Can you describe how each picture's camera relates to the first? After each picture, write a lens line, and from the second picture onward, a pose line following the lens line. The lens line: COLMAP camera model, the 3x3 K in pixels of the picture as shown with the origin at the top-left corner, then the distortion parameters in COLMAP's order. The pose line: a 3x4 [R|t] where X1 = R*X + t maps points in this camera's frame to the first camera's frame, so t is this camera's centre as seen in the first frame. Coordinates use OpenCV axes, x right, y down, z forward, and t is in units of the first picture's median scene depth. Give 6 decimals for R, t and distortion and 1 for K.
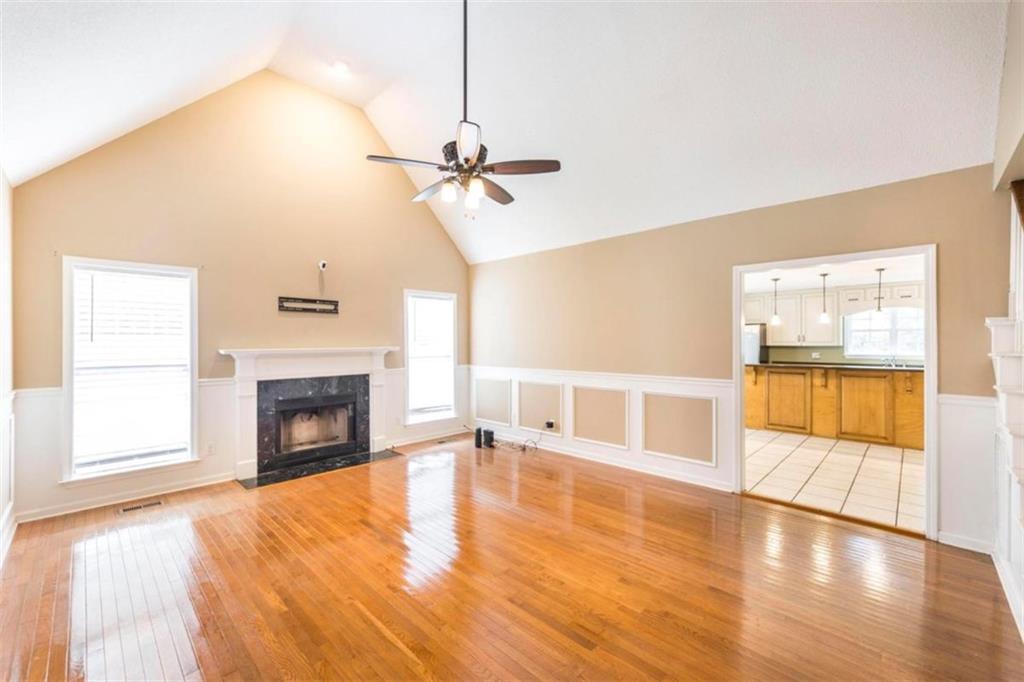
lens RADIAL K [[414.2, 0, 509.1], [0, 414.2, 340.3], [0, 0, 1]] dist [0.001544, 0.000236]
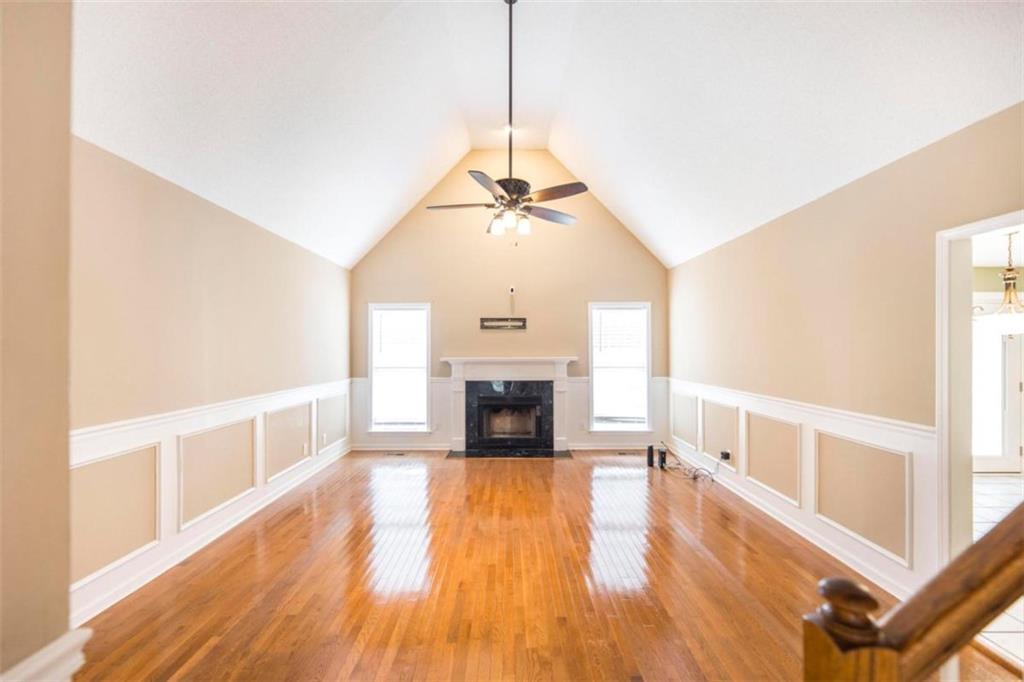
lens RADIAL K [[414.2, 0, 509.2], [0, 414.2, 345.5], [0, 0, 1]] dist [0.001544, 0.000236]
pose [[0.700853, -0.002922, -0.713300, 0.401293], [0.002791, 0.999995, -0.001355, -0.014435], [0.713300, -0.001041, 0.700858, 0.126198]]
